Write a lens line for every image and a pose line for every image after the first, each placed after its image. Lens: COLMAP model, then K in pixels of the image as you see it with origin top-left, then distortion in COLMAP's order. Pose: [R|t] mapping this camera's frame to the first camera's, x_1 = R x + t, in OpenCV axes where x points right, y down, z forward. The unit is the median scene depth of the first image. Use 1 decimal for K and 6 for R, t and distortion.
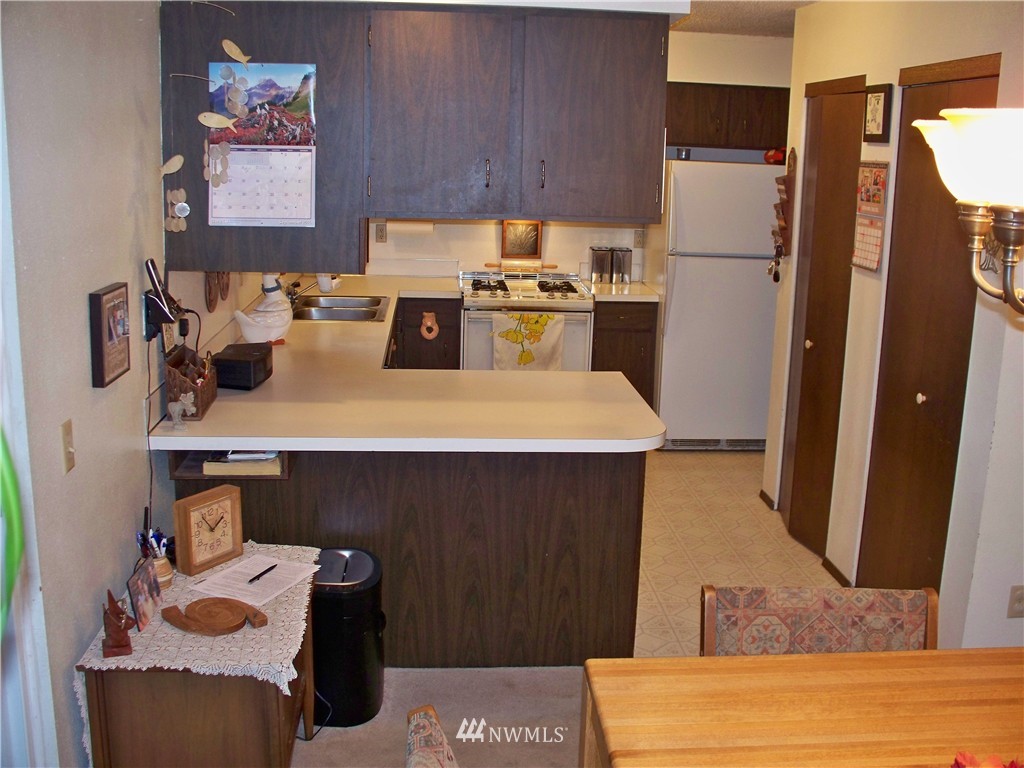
lens RADIAL K [[1070.6, 0, 526.2], [0, 1070.6, 399.4], [0, 0, 1]] dist [-0.217846, 0.239729]
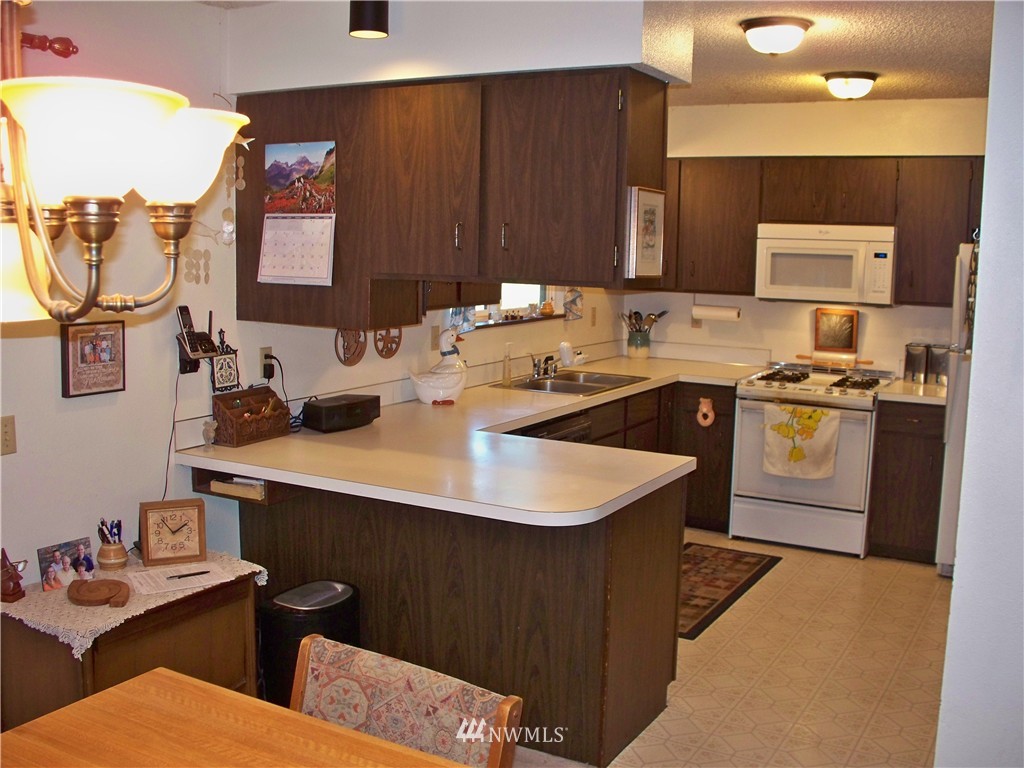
lens RADIAL K [[1070.6, 0, 526.2], [0, 1070.6, 399.4], [0, 0, 1]] dist [-0.217846, 0.239729]
pose [[0.830628, 0.071334, -0.552239, 0.599925], [-0.125177, 0.990297, -0.060361, -0.002708], [0.542575, 0.119265, 0.831498, 0.196121]]
